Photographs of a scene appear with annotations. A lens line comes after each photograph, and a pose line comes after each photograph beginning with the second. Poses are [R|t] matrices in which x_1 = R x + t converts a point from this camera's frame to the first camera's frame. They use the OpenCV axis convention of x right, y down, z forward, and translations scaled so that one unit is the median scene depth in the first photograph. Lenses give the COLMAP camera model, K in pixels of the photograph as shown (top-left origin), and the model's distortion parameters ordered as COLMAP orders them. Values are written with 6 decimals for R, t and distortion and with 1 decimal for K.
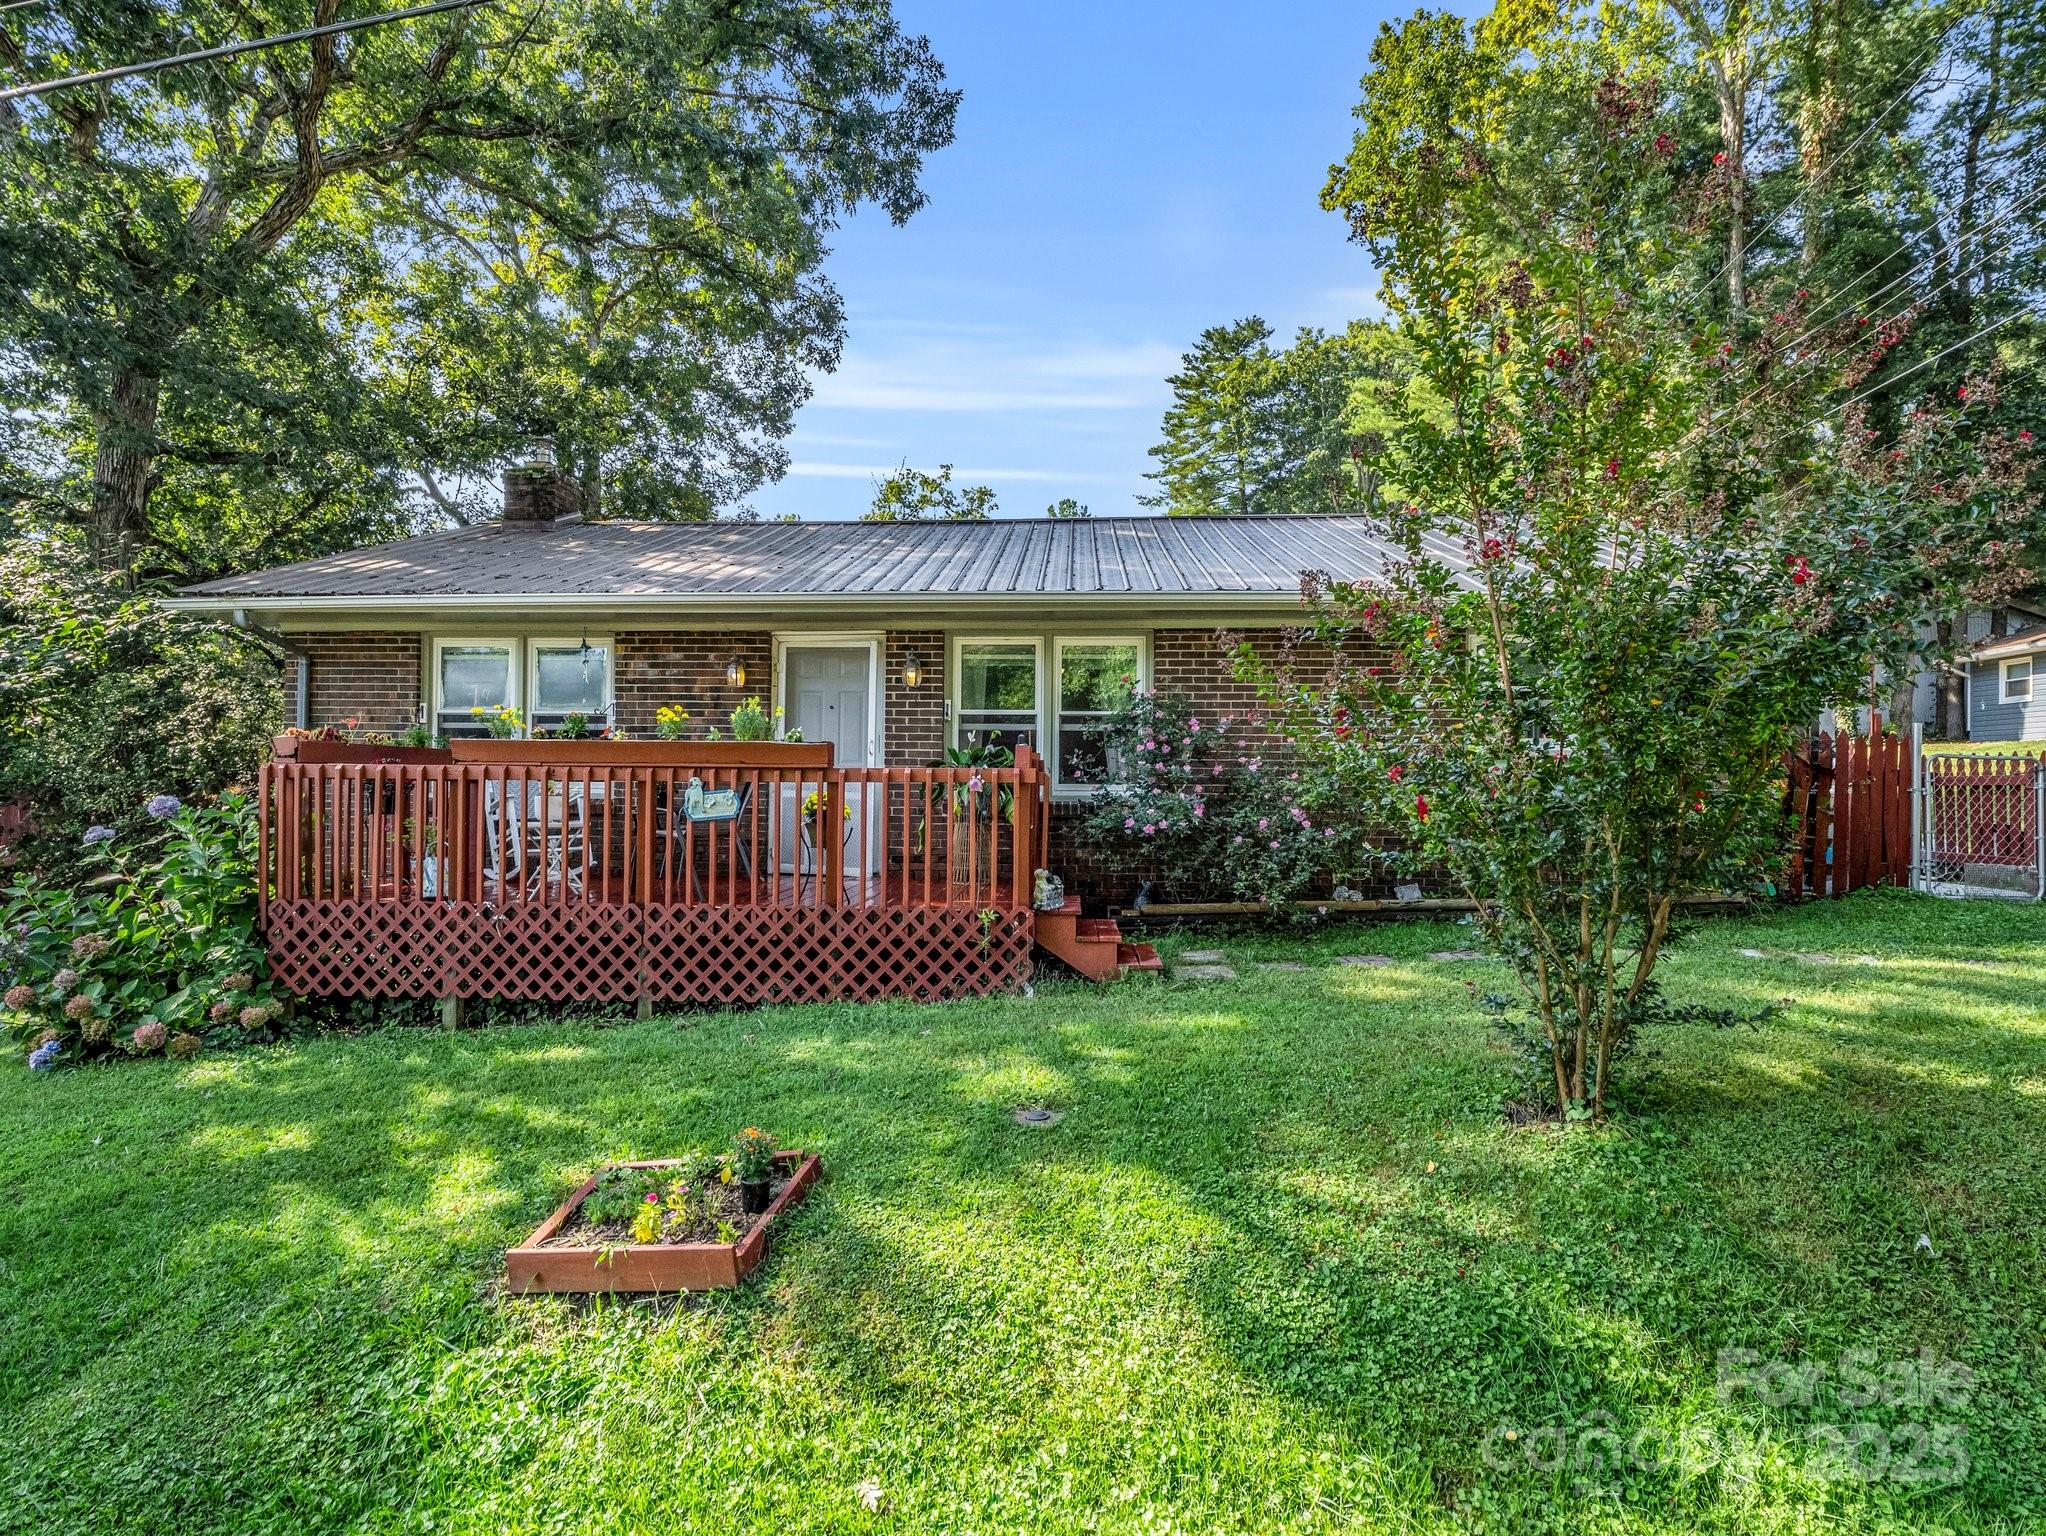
lens RADIAL K [[1056.4, 0, 1009.2], [0, 1056.4, 773.4], [0, 0, 1]] dist [-0.003436, -0.001507]
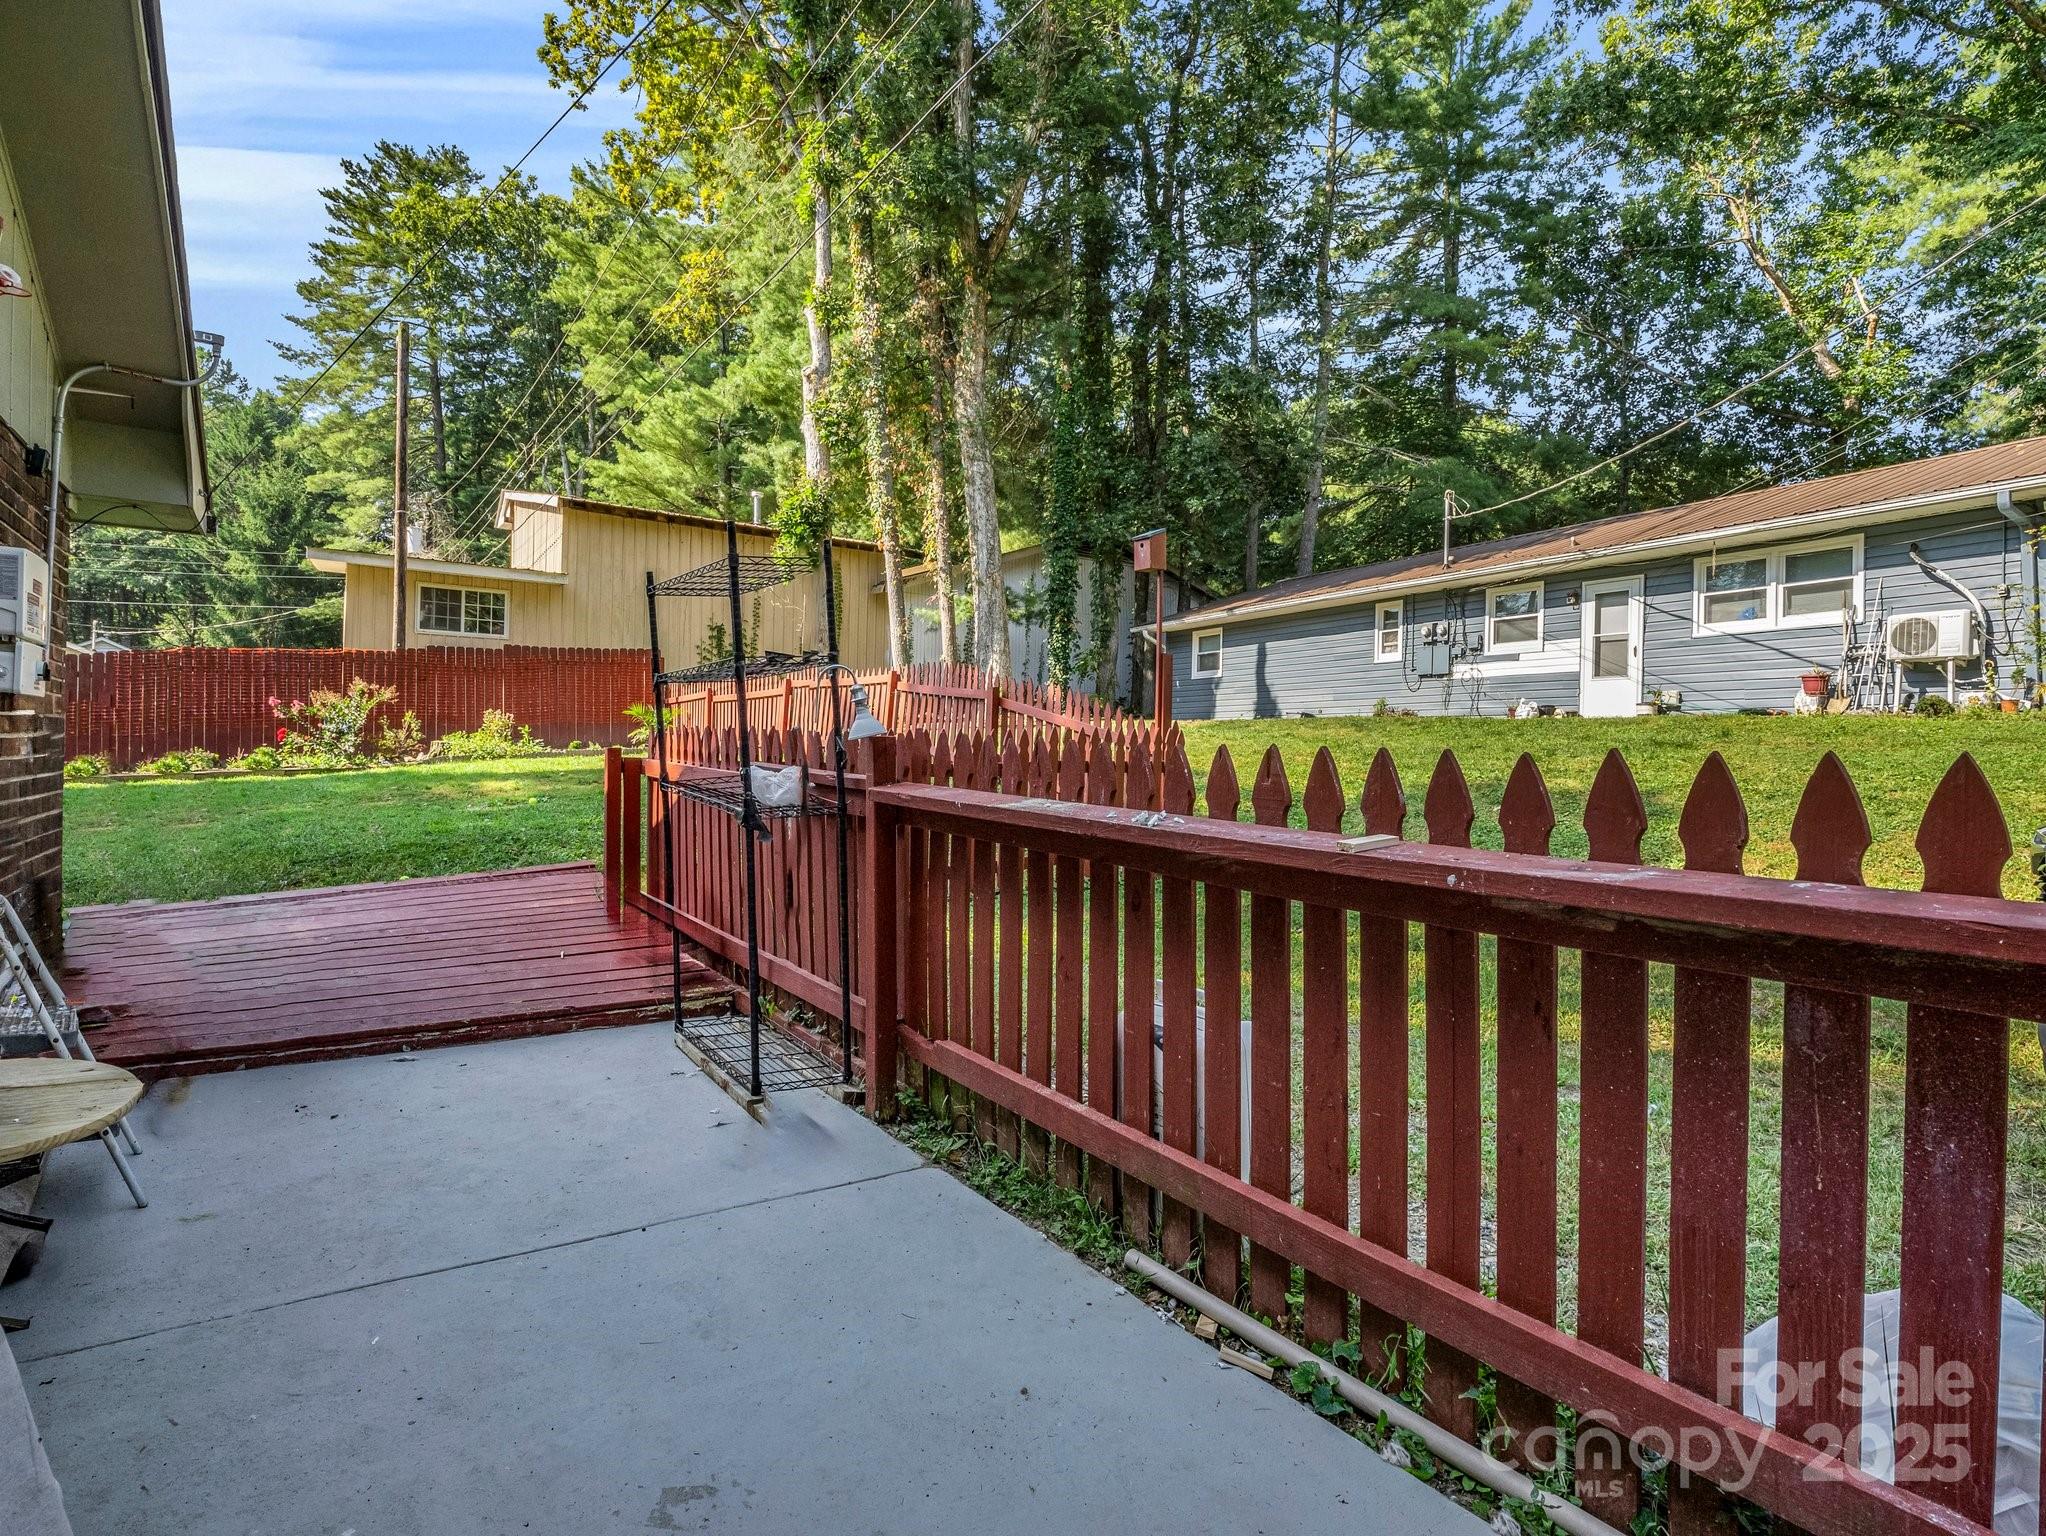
lens RADIAL K [[1008.8, 0, 1021.3], [0, 1008.8, 762.9], [0, 0, 1]] dist [-0.011815, -0.002647]
pose [[0.781529, 0.009760, 0.623793, 0.295397], [-0.026617, 0.999489, 0.017709, -0.006206], [-0.623301, -0.030443, 0.781389, 0.421653]]
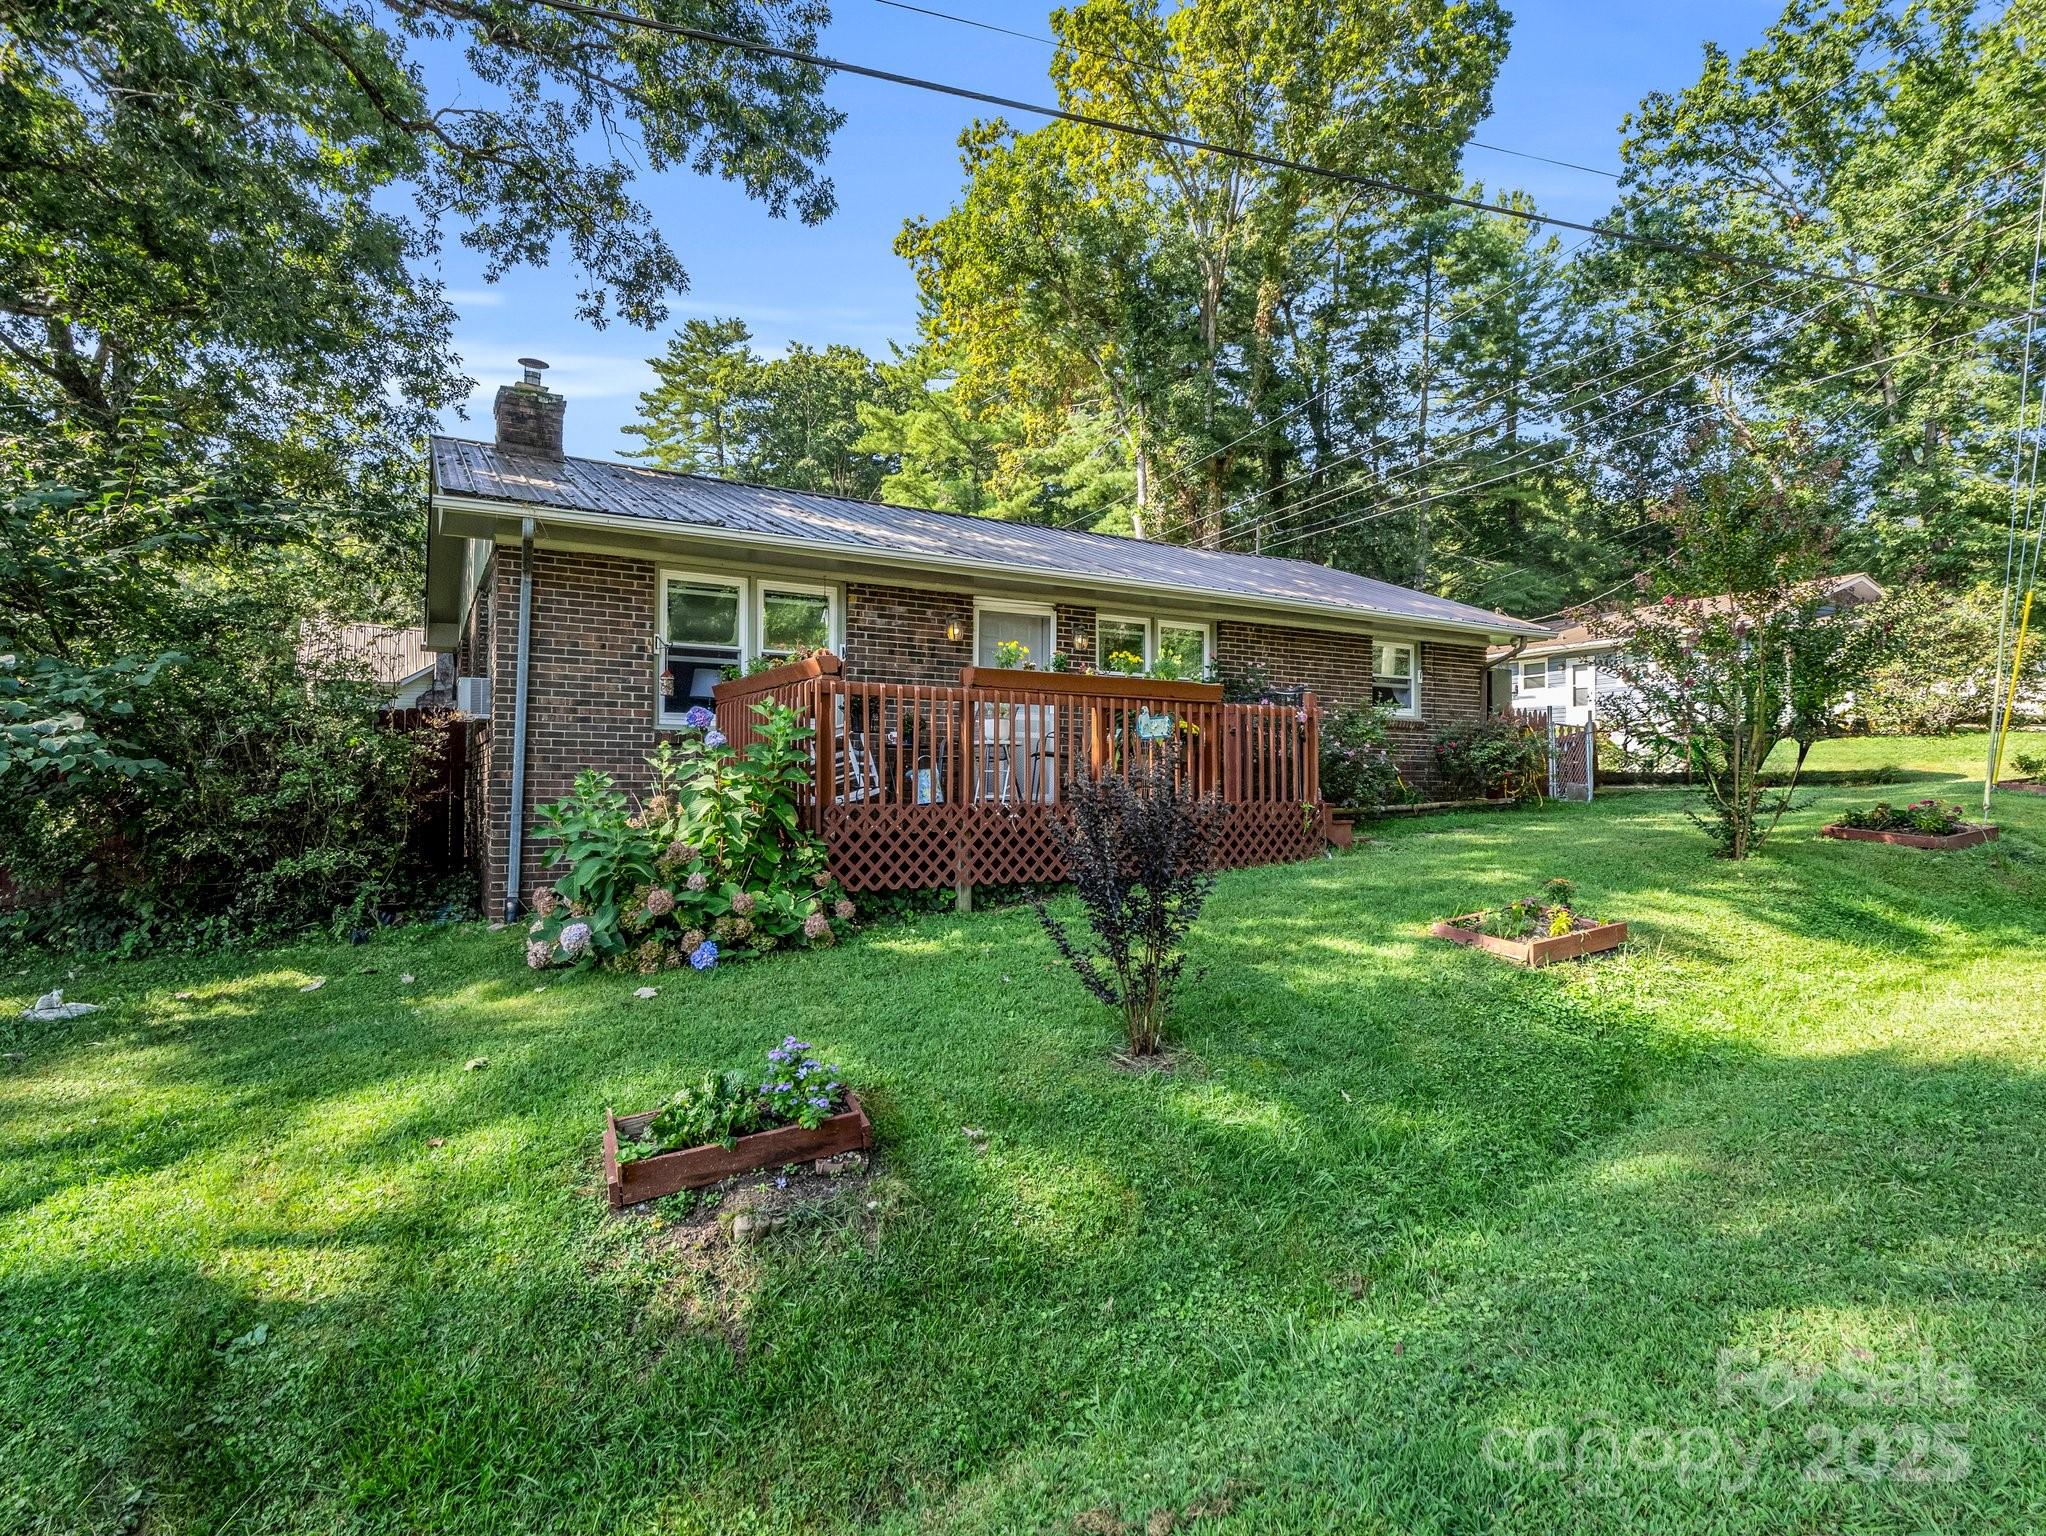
lens RADIAL K [[1056.4, 0, 985.6], [0, 1056.4, 758.9], [0, 0, 1]] dist [-0.003436, -0.001507]
pose [[0.842203, 0.010591, 0.539056, -0.328366], [-0.006053, 0.999930, -0.010188, 0.023499], [-0.539126, 0.005317, 0.842208, -0.001340]]
